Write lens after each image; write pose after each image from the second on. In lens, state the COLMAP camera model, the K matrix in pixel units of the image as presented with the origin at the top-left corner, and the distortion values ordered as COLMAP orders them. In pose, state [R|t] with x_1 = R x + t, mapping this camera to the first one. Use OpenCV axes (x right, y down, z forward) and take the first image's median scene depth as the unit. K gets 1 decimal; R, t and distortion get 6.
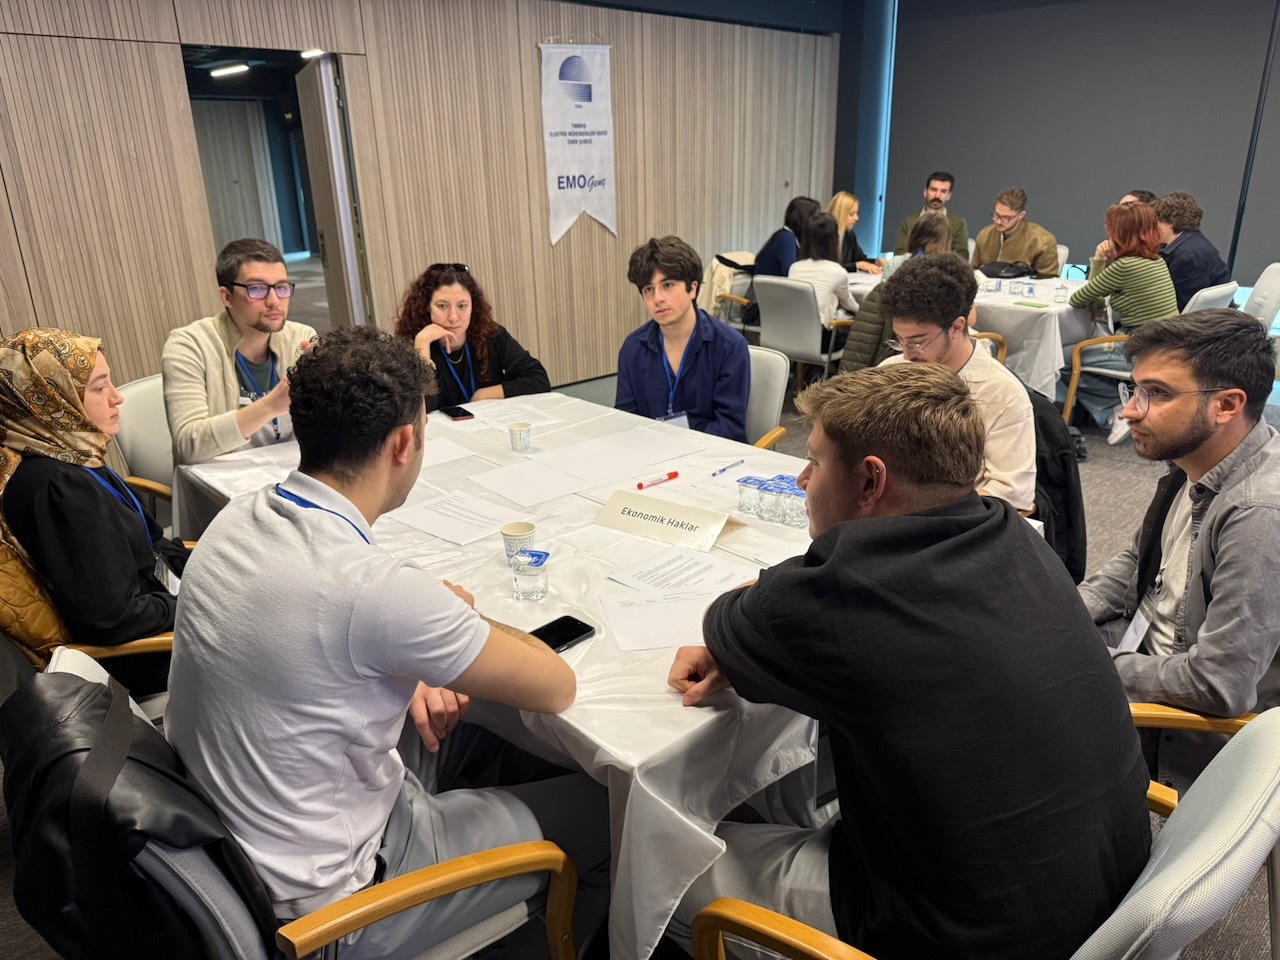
lens RADIAL K [[896.0, 0, 640.4], [0, 896.0, 479.4], [0, 0, 1]] dist [-0.003487, -0.002599]
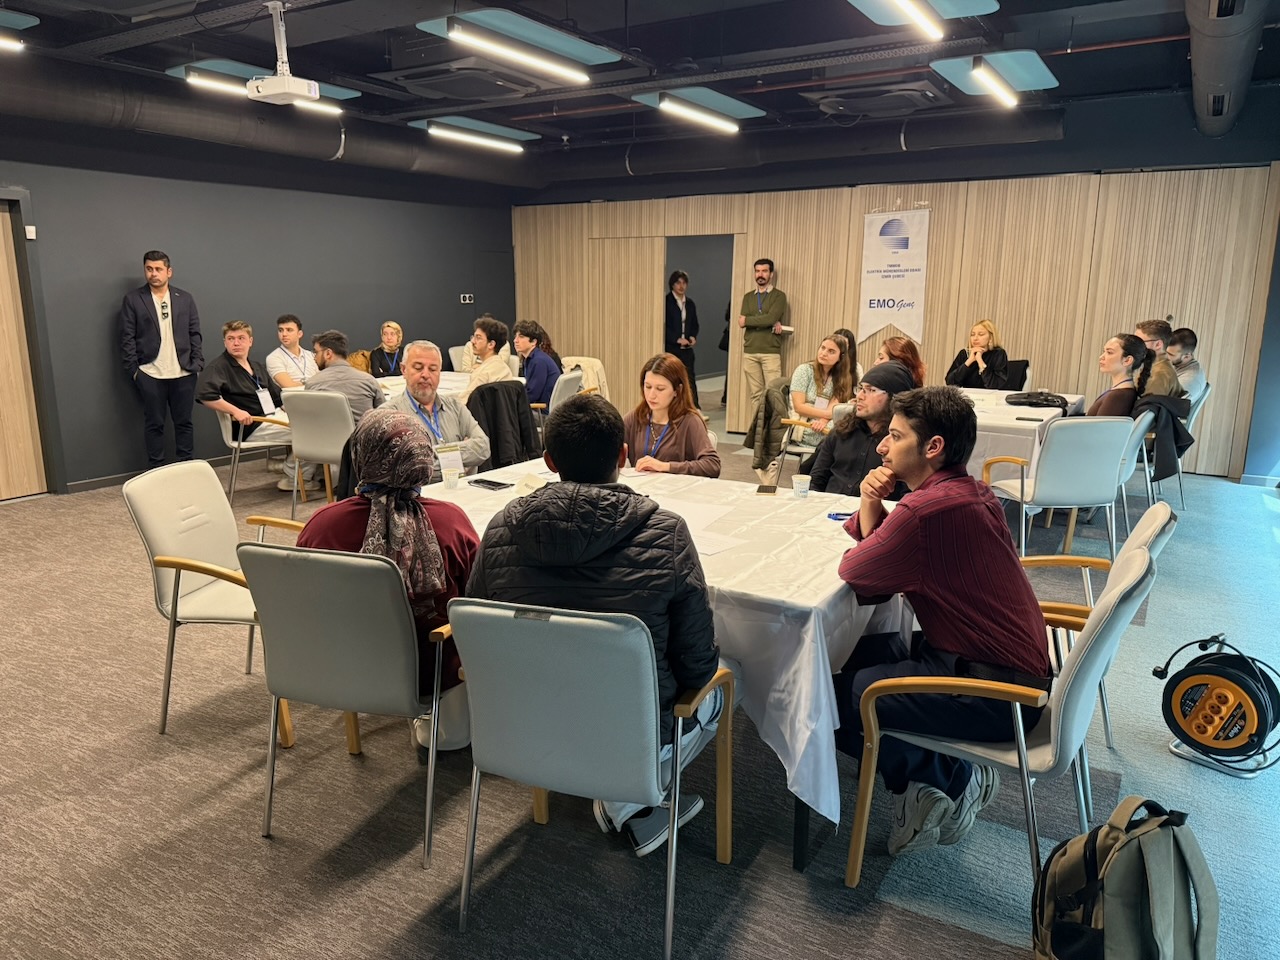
lens RADIAL K [[896.0, 0, 640.2], [0, 896.0, 481.5], [0, 0, 1]] dist [-0.003487, -0.002599]
pose [[0.274529, 0.222952, -0.935375, 1.228940], [-0.324735, 0.937096, 0.128054, -0.124749], [0.905086, 0.268594, 0.329661, 0.257814]]
